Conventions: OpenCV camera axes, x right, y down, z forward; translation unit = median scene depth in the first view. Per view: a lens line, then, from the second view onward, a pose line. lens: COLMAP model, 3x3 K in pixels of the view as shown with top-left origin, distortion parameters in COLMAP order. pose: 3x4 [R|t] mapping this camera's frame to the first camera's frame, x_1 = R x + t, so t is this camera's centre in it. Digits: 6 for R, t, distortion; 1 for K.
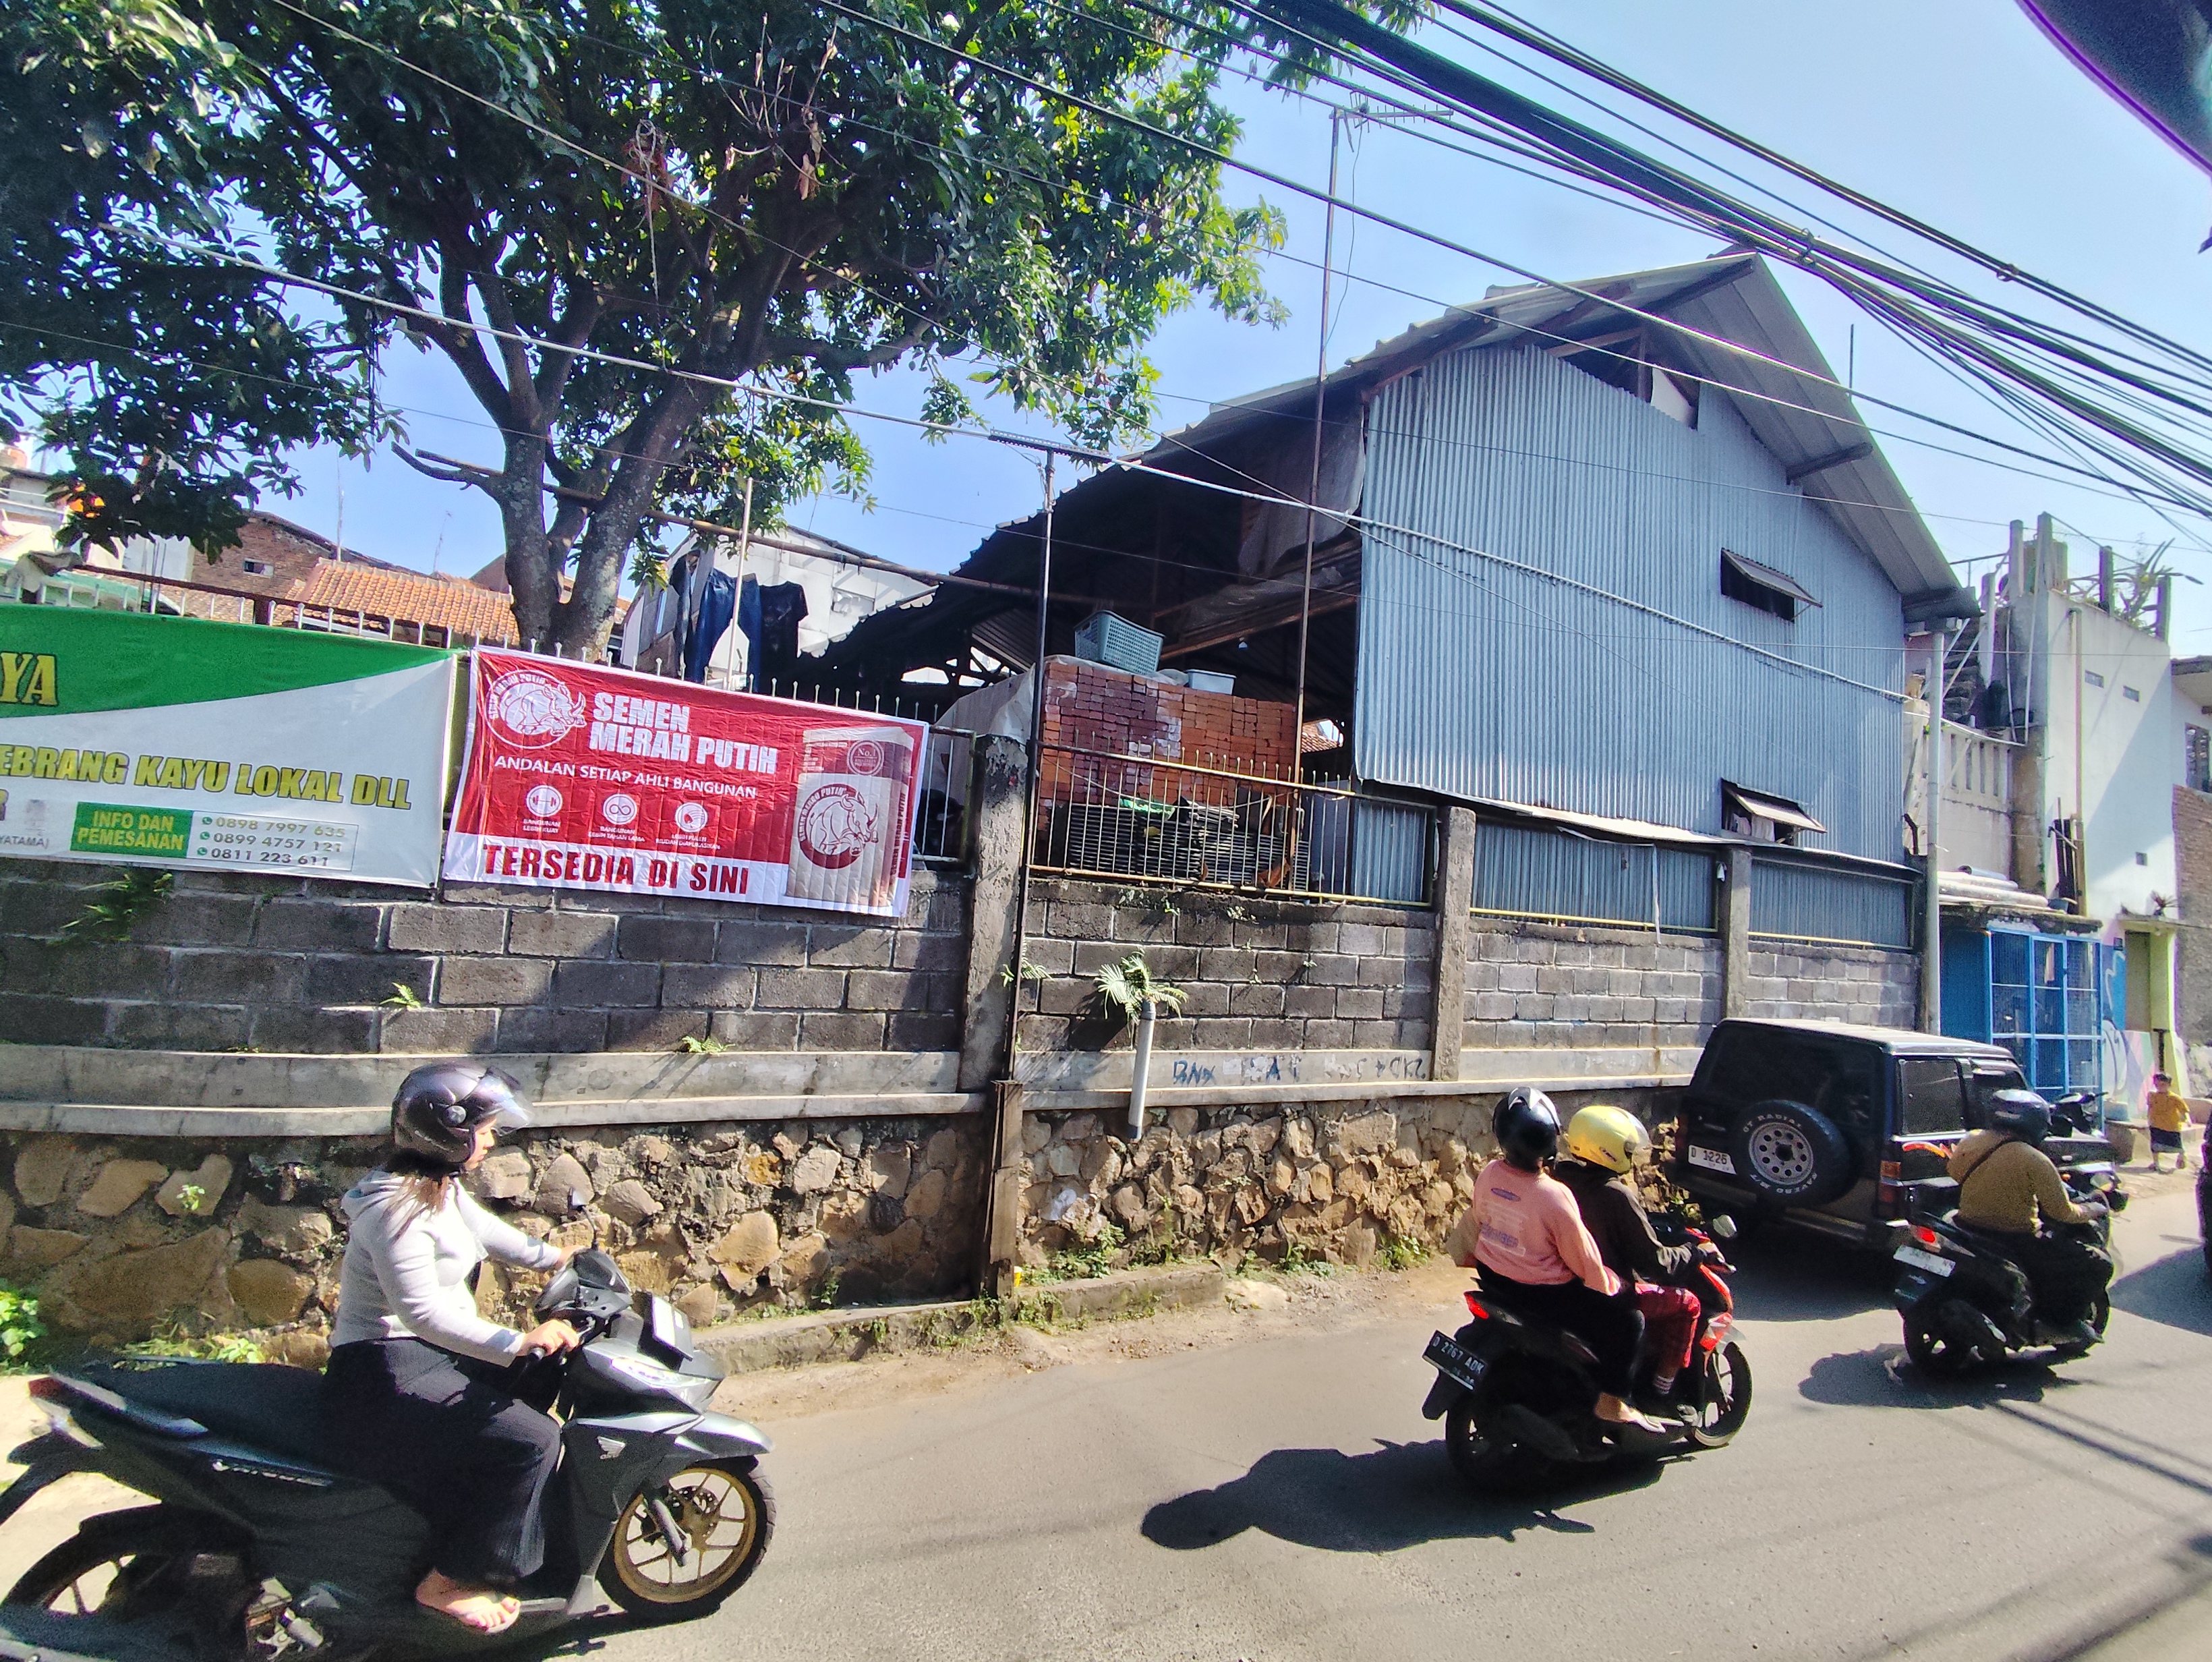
lens RADIAL K [[1010.5, 0, 1111.7], [0, 1010.5, 842.9], [0, 0, 1]] dist [0.007421, -0.002978]
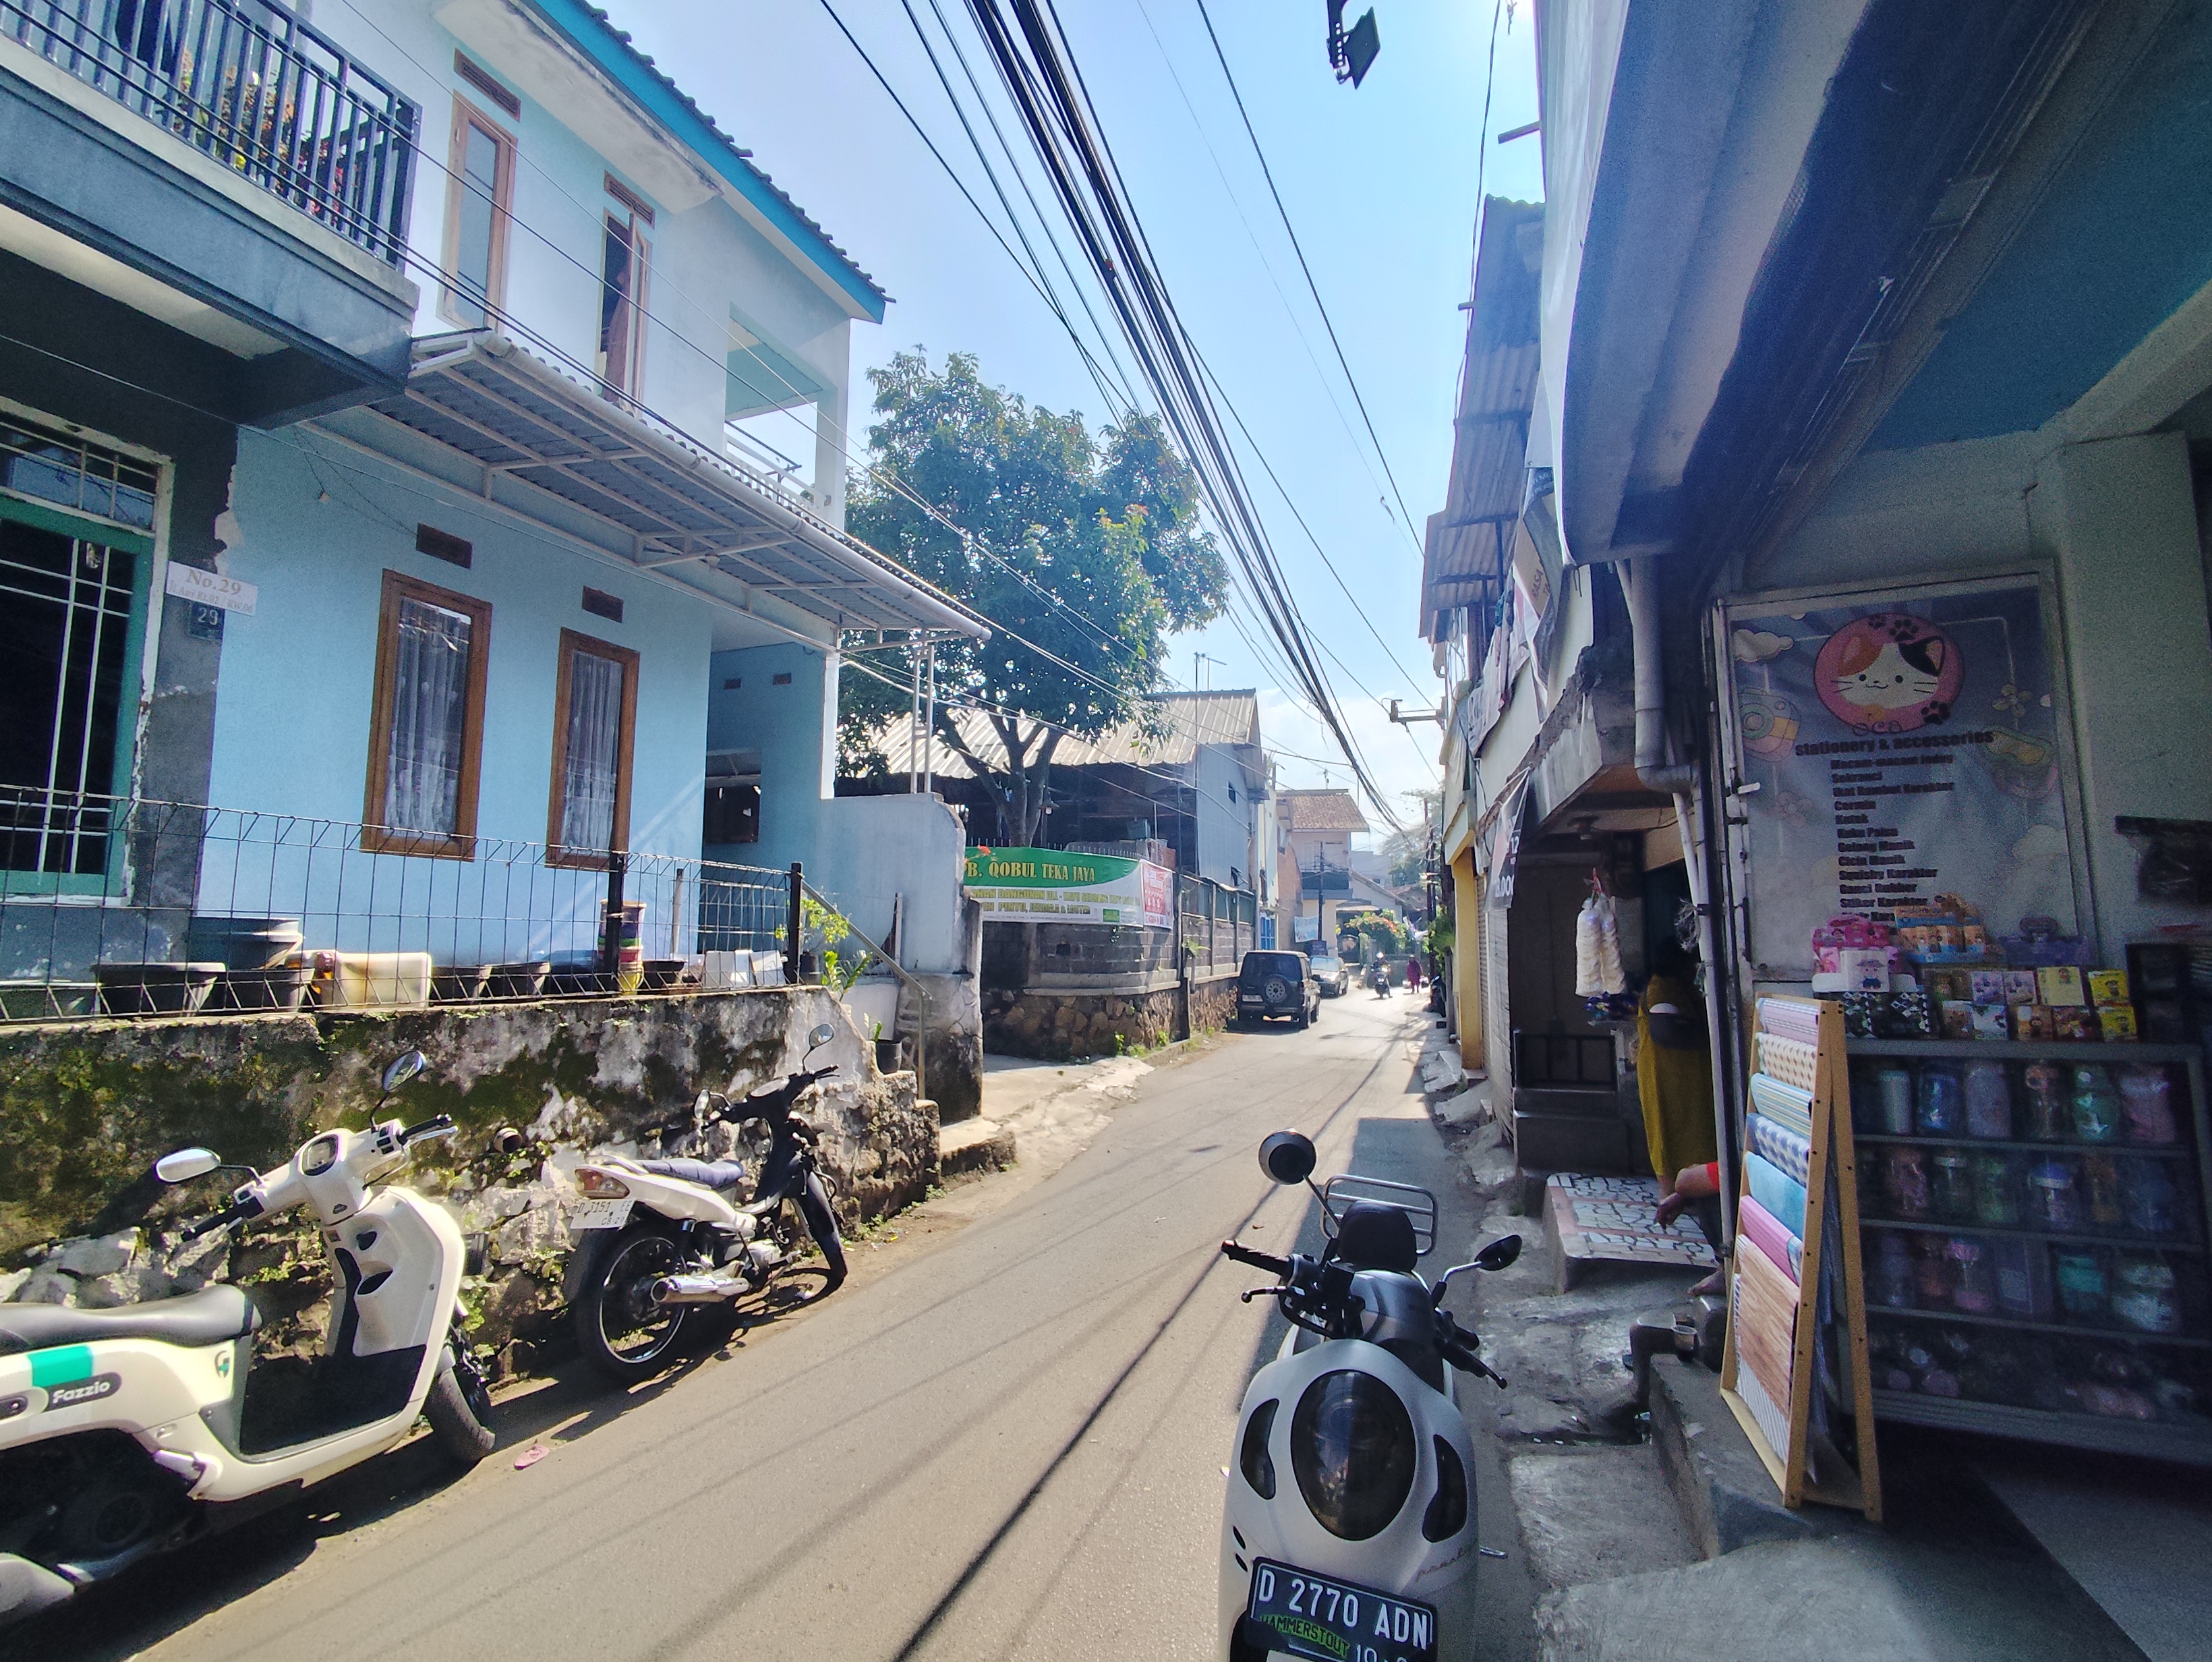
lens RADIAL K [[1010.5, 0, 1109.1], [0, 1010.5, 833.3], [0, 0, 1]] dist [0.007421, -0.002978]
pose [[0.708225, 0.020802, 0.705680, -2.695778], [-0.023002, 0.999715, -0.006385, -0.217491], [-0.705612, -0.011710, 0.708502, -1.208481]]
